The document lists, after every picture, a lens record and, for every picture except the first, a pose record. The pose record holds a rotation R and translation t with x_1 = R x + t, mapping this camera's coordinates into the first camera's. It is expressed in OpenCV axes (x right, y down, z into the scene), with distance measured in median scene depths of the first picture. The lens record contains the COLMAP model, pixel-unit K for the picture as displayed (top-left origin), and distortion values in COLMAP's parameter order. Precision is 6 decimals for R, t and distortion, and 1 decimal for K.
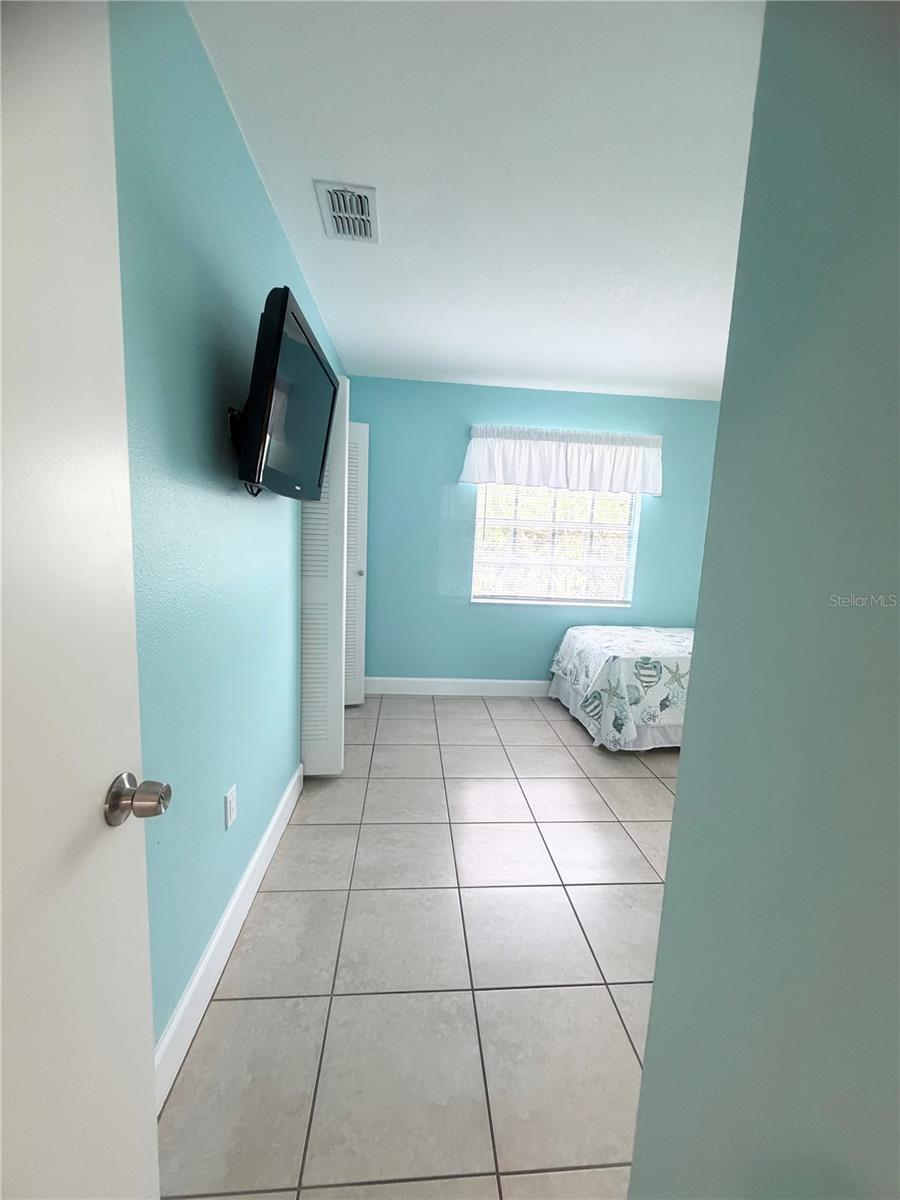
lens RADIAL K [[478.2, 0, 450.2], [0, 478.2, 597.2], [0, 0, 1]] dist [0.000101, -0.000050]
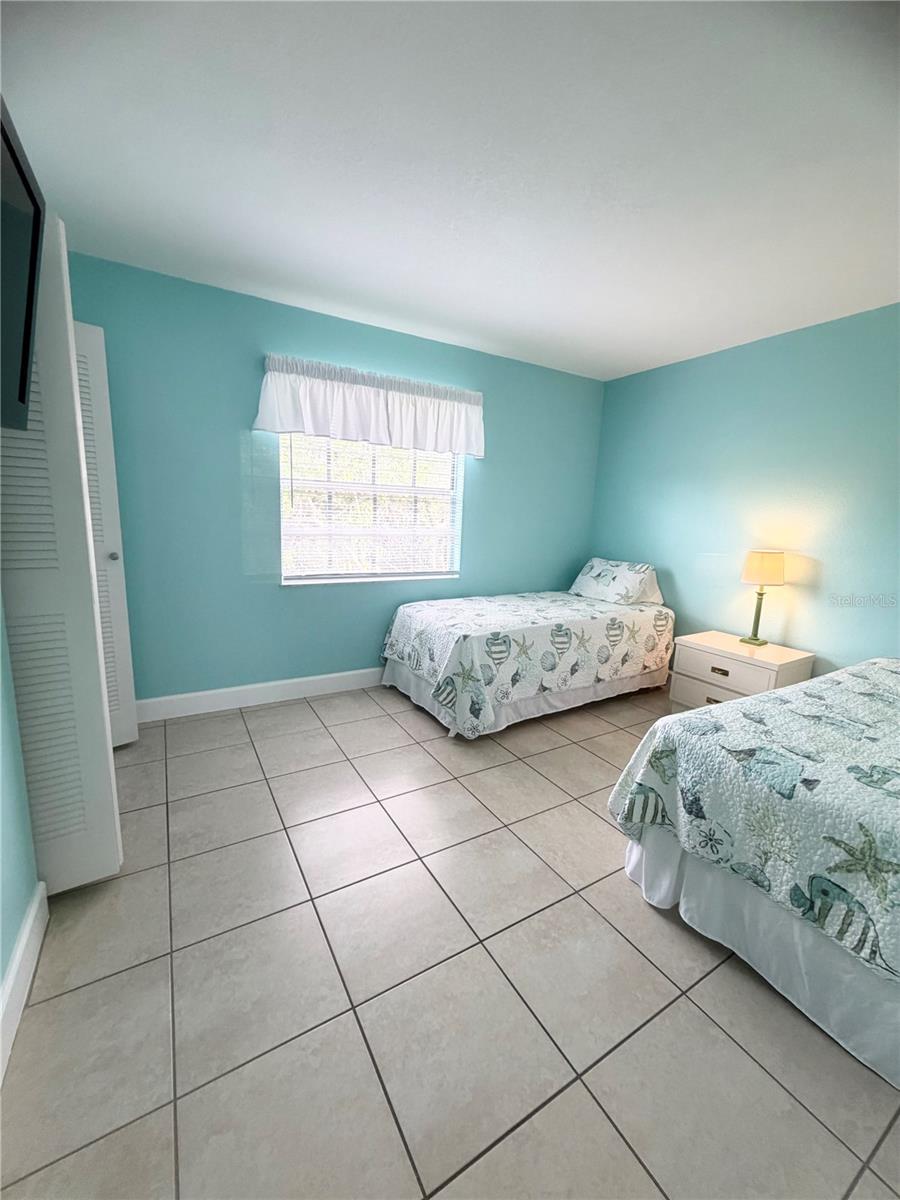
lens RADIAL K [[478.2, 0, 450.2], [0, 478.2, 597.2], [0, 0, 1]] dist [0.000101, -0.000050]
pose [[0.899053, -0.086430, 0.429225, -0.054568], [0.058475, 0.995243, 0.077925, -0.017732], [-0.433918, -0.044959, 0.899830, 0.180878]]
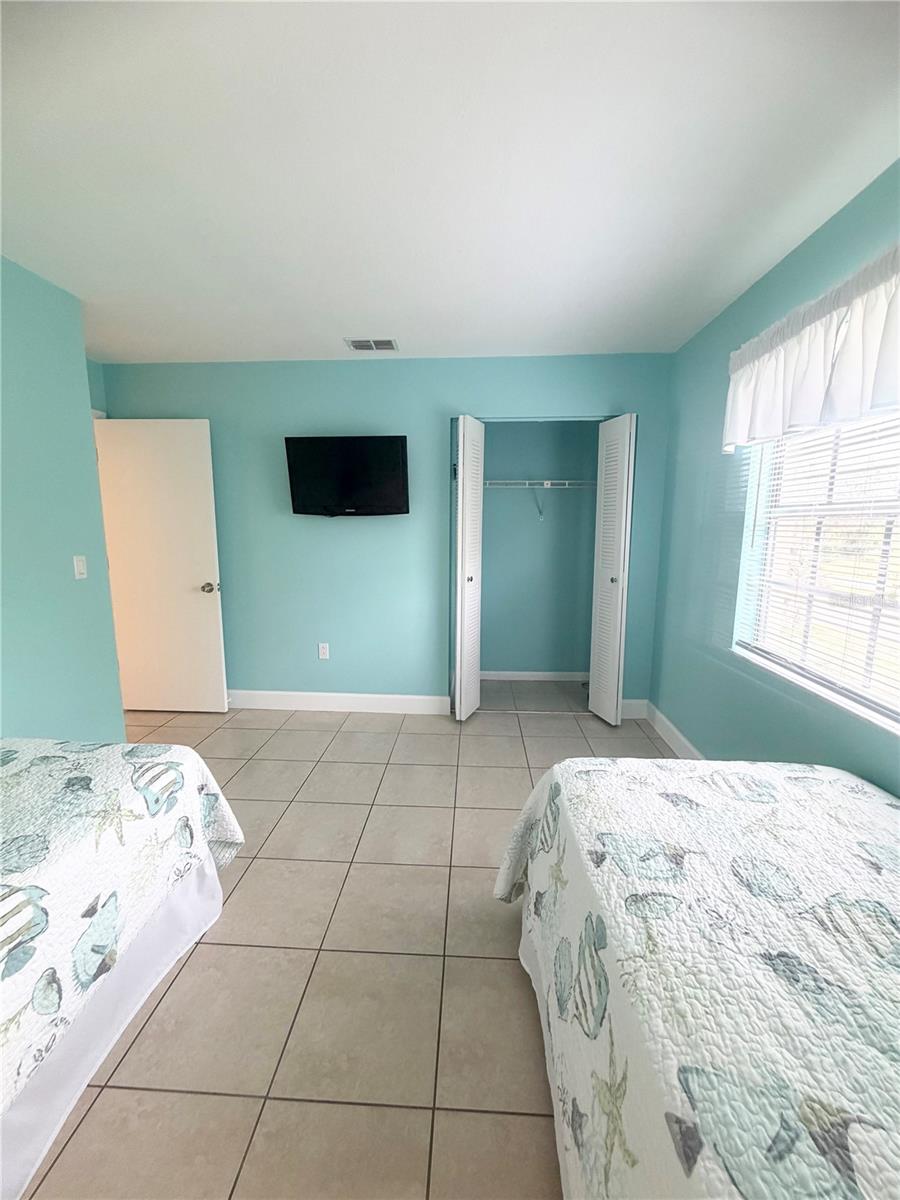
lens RADIAL K [[478.2, 0, 450.2], [0, 478.2, 597.2], [0, 0, 1]] dist [0.000101, -0.000050]
pose [[-0.136385, 0.105653, -0.985006, 0.763782], [-0.145374, 0.981398, 0.125394, -0.090641], [0.979931, 0.160296, -0.118489, 0.811701]]
